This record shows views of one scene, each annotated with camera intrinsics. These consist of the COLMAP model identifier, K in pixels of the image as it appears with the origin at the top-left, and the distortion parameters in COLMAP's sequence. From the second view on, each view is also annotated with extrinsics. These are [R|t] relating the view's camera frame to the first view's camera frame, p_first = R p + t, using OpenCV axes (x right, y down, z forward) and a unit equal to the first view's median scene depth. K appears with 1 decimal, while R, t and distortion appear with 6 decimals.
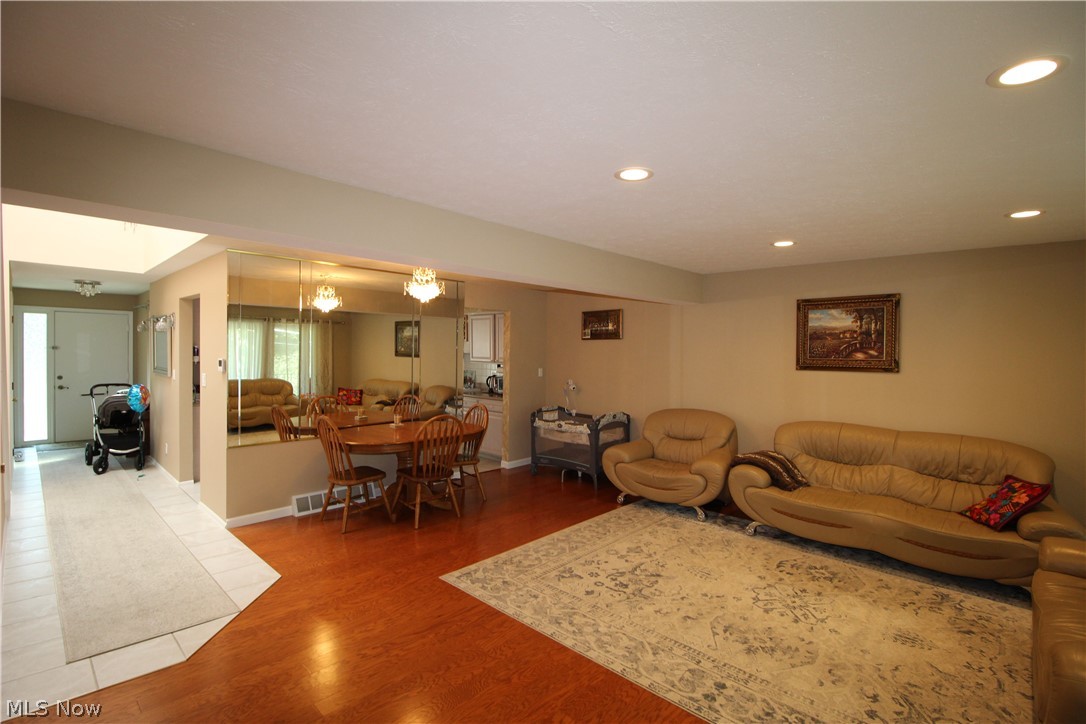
lens RADIAL K [[509.0, 0, 539.1], [0, 509.0, 361.5], [0, 0, 1]] dist [-0.007779, -0.009420]
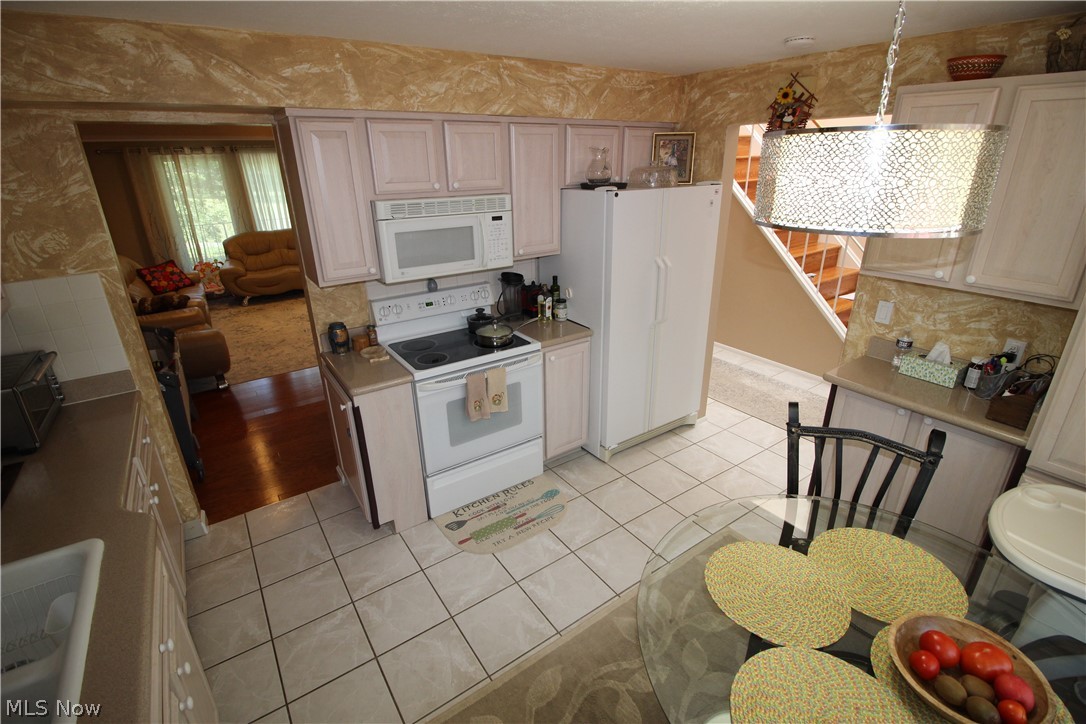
lens RADIAL K [[509.0, 0, 546.8], [0, 509.0, 361.0], [0, 0, 1]] dist [-0.007779, -0.009420]
pose [[-0.980299, -0.078414, 0.181289, -0.674820], [-0.001599, 0.920943, 0.389695, -0.135274], [-0.197514, 0.381728, -0.902924, 2.076253]]
